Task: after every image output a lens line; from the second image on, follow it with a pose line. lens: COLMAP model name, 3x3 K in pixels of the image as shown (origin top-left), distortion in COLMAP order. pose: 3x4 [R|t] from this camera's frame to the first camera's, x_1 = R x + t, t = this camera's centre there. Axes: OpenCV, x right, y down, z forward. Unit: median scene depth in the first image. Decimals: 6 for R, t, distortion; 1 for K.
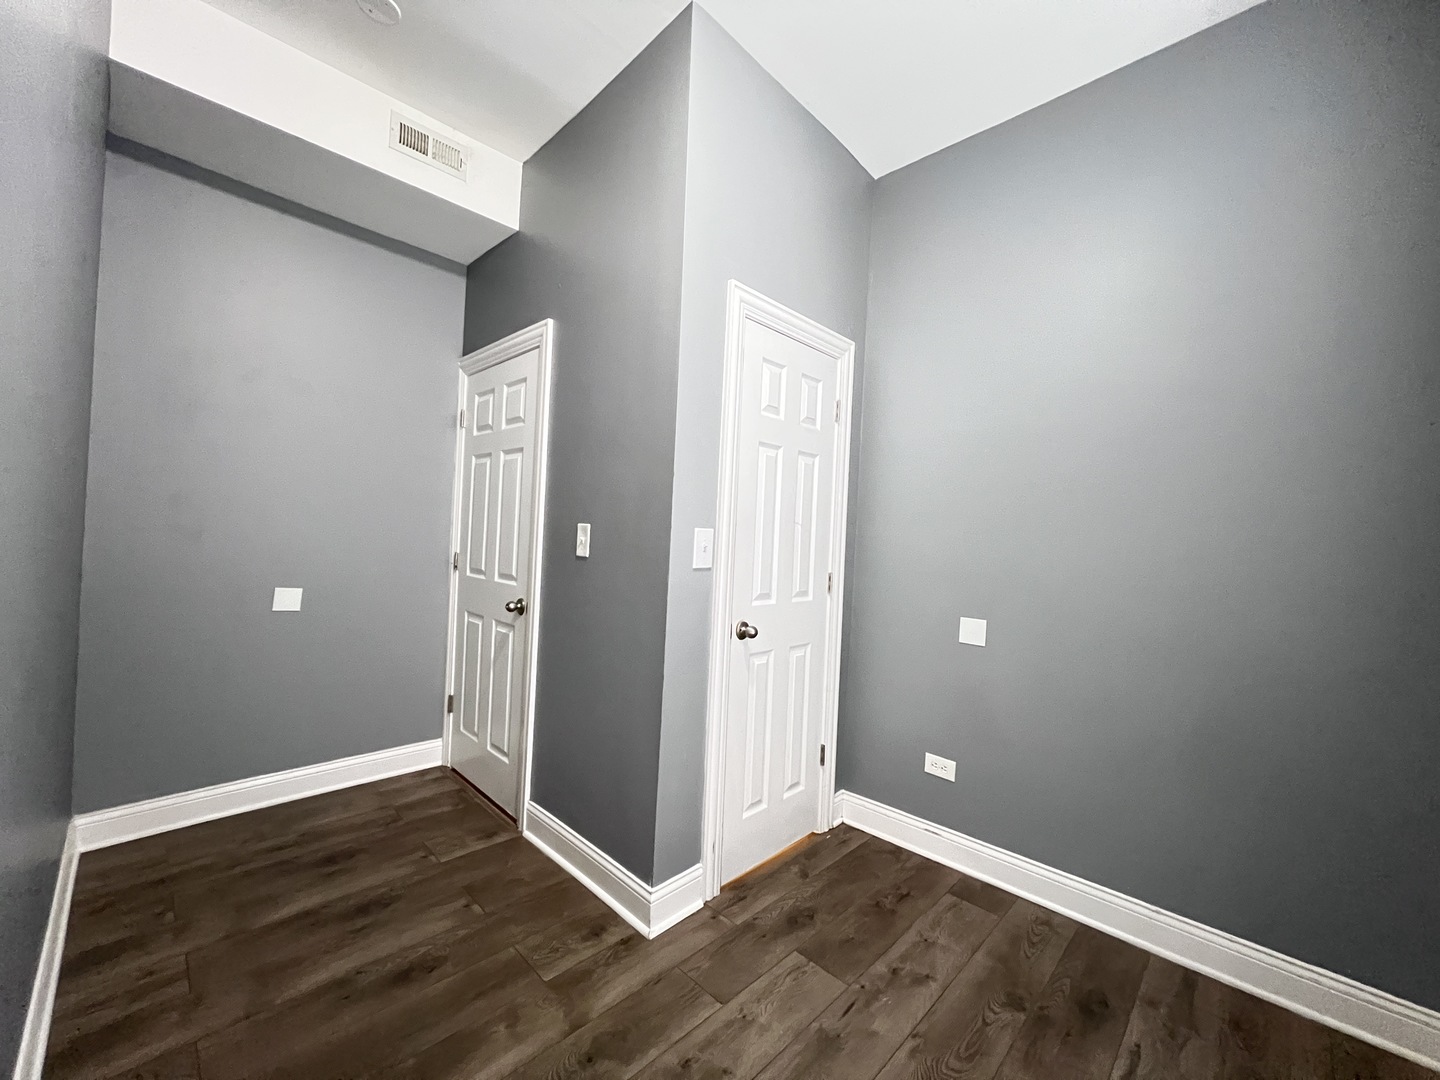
lens RADIAL K [[580.7, 0, 714.0], [0, 580.7, 535.9], [0, 0, 1]] dist [0.000827, -0.000364]
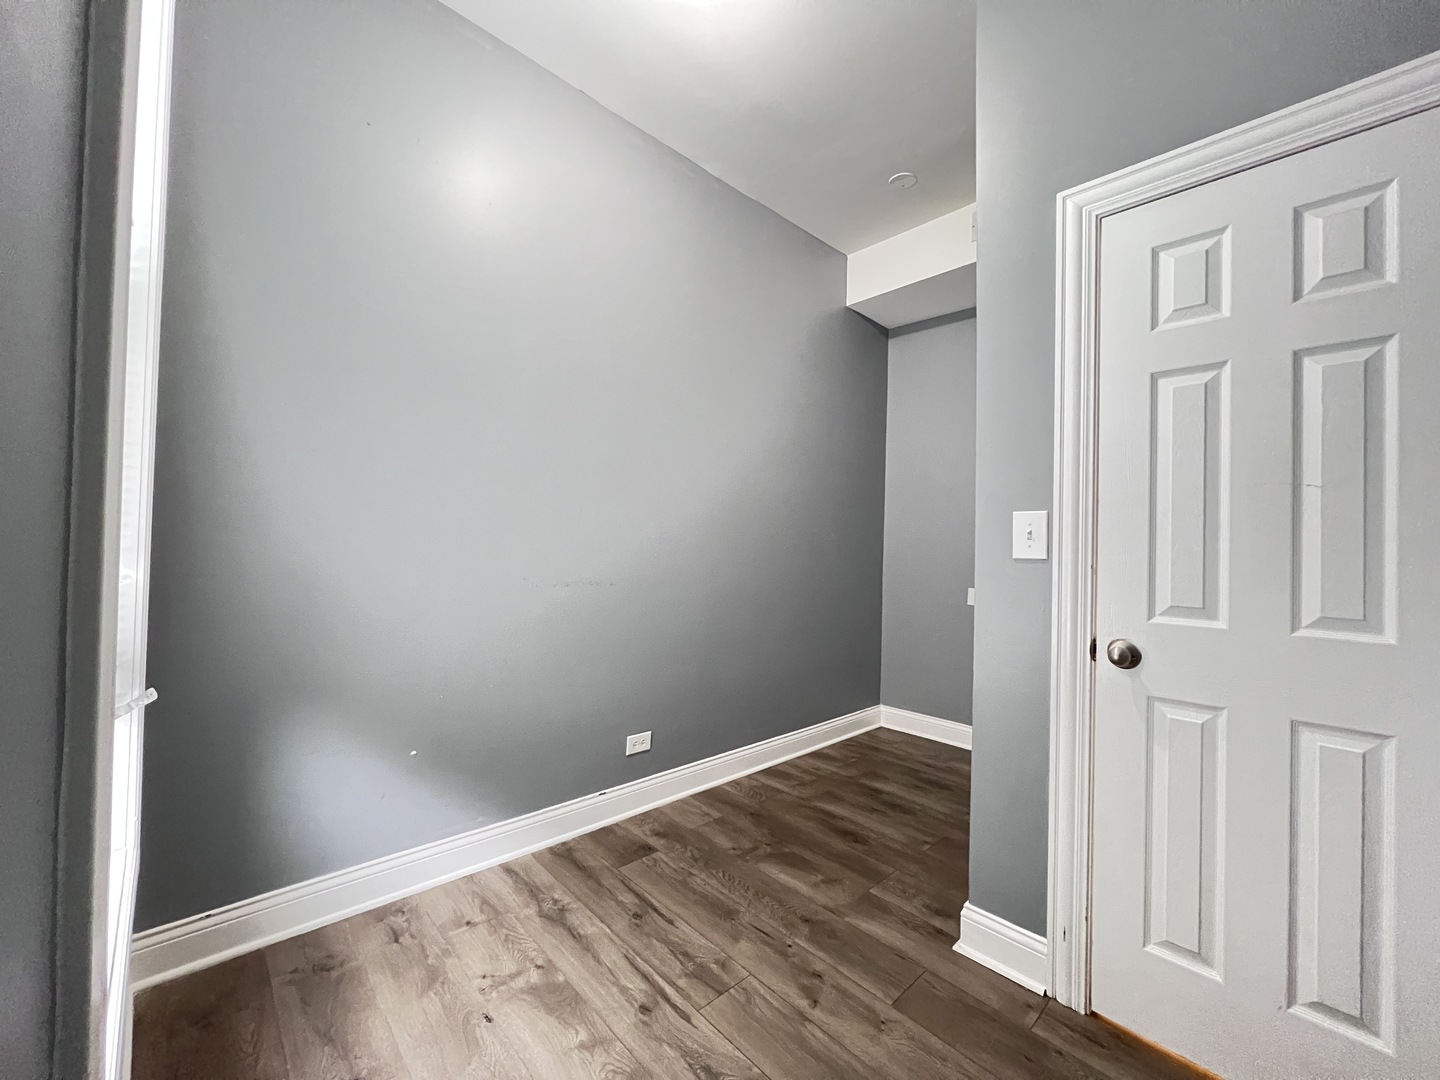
lens RADIAL K [[575.8, 0, 716.9], [0, 575.8, 537.0], [0, 0, 1]] dist [-0.002003, 0.000507]
pose [[-0.032222, -0.058372, -0.997775, 0.866138], [-0.031511, 0.997856, -0.057359, 0.090946], [0.998984, 0.029593, -0.033992, 0.621963]]
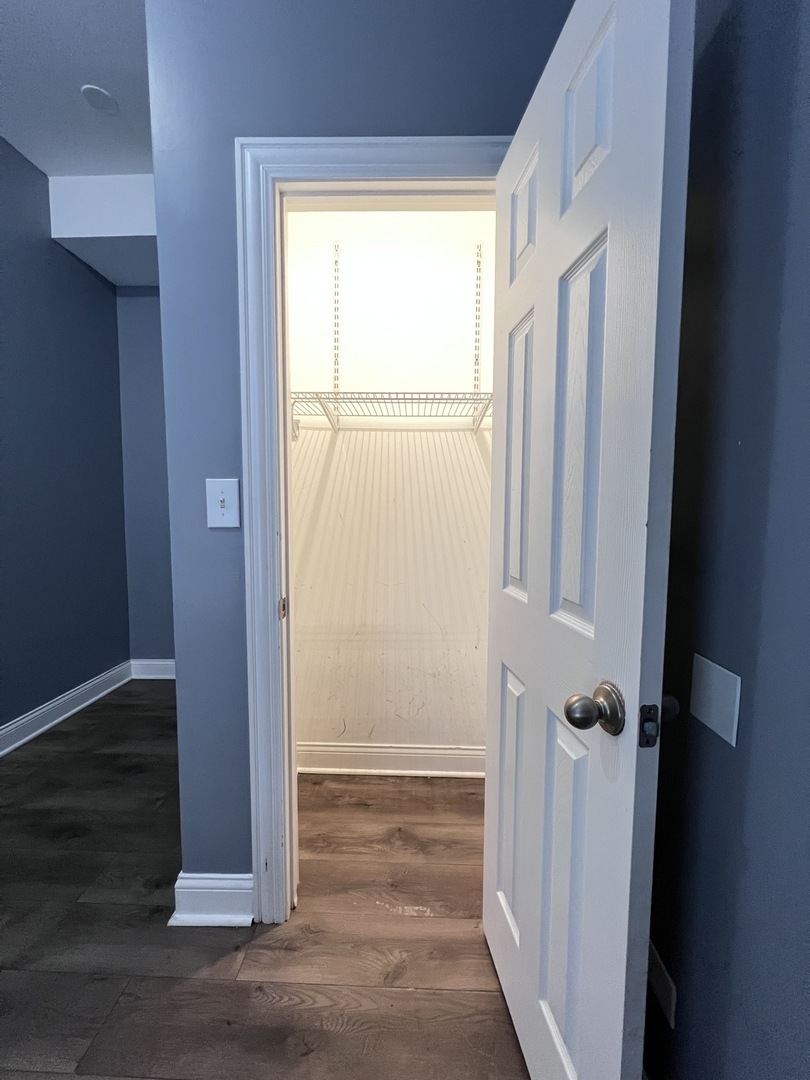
lens RADIAL K [[431.9, 0, 407.2], [0, 431.9, 537.9], [0, 0, 1]] dist [-0.002003, 0.000507]
pose [[0.686345, 0.013544, -0.727150, 0.639790], [0.017837, 0.999212, 0.035448, 0.057486], [0.727058, -0.037299, 0.685563, 0.819749]]
